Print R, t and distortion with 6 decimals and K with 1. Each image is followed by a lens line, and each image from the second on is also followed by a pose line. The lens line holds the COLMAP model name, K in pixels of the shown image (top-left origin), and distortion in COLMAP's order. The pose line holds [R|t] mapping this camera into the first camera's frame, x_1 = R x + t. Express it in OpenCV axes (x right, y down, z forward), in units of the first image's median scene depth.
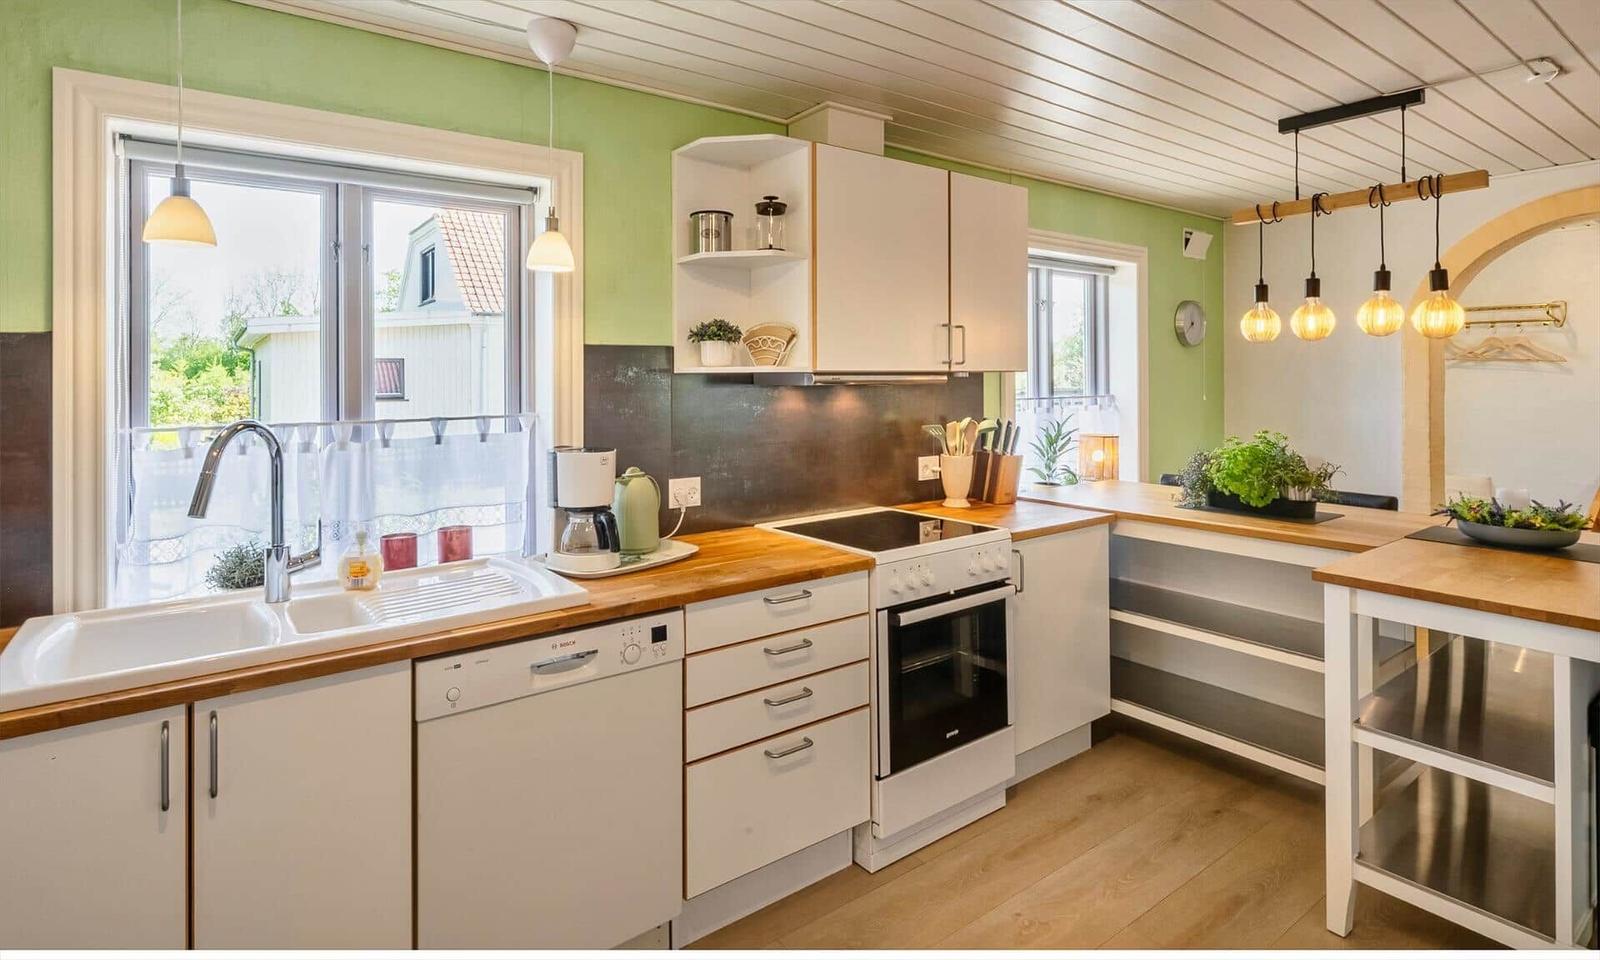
lens RADIAL K [[801.8, 0, 808.6], [0, 801.8, 374.2], [0, 0, 1]] dist [-0.001918, 0.000174]
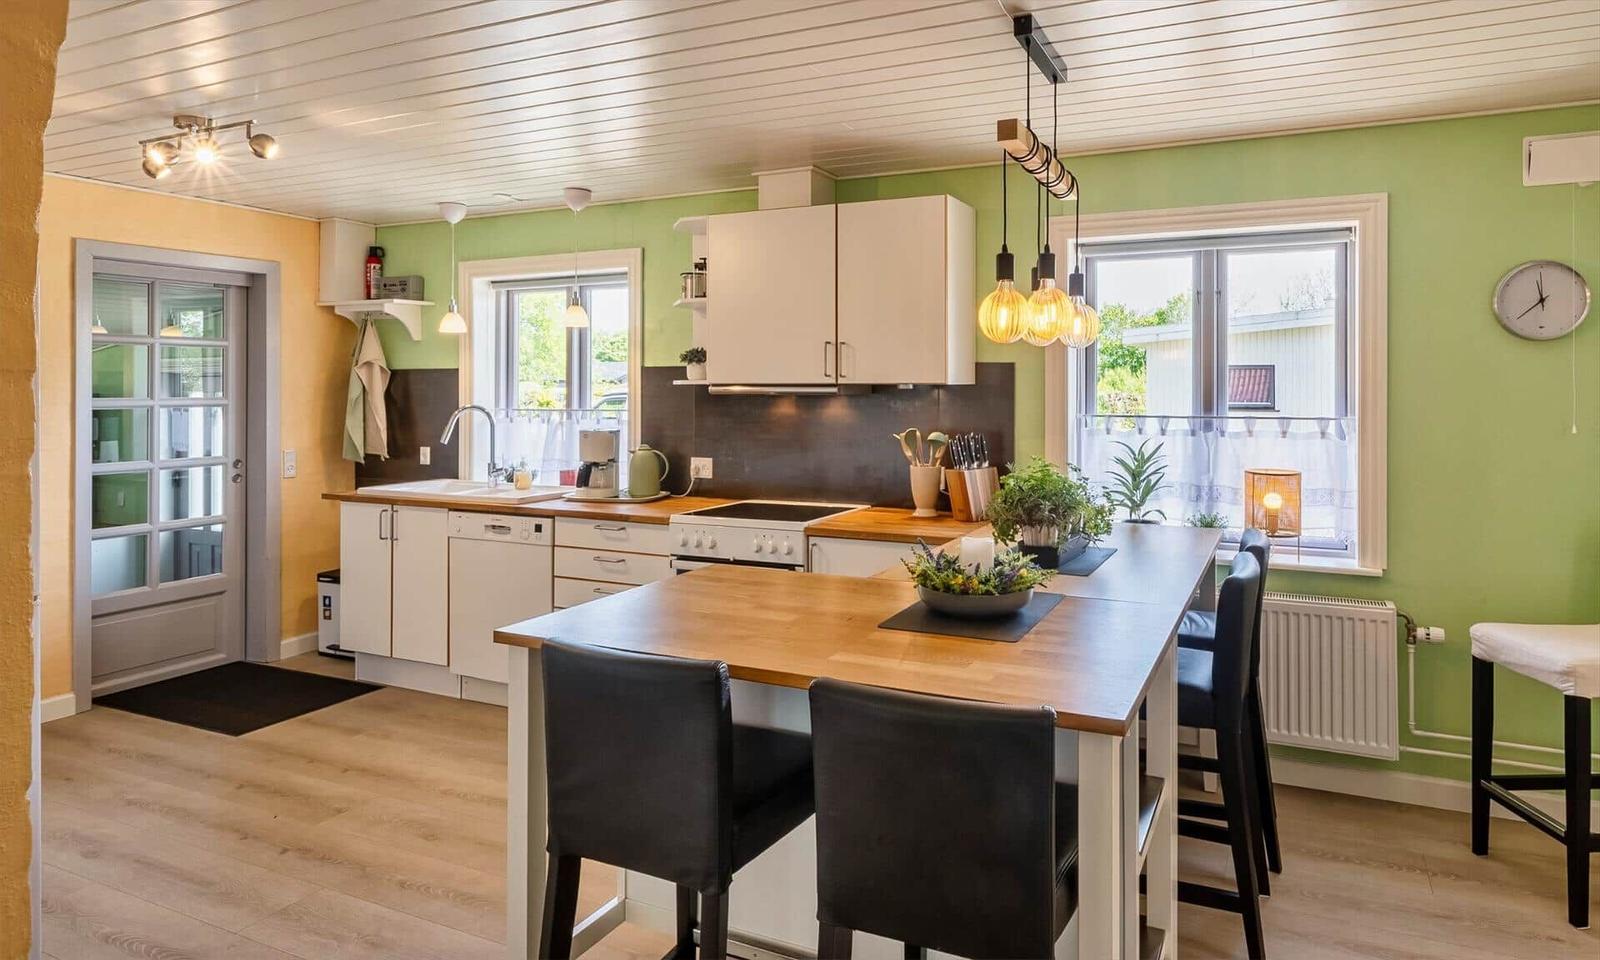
lens RADIAL K [[939.1, 0, 876.1], [0, 939.1, 380.9], [0, 0, 1]] dist [0.017151, -0.001203]
pose [[0.481319, -0.001765, -0.876544, 1.619455], [0.001188, 0.999998, -0.001361, -0.005416], [0.876545, -0.000386, 0.481320, 0.504674]]
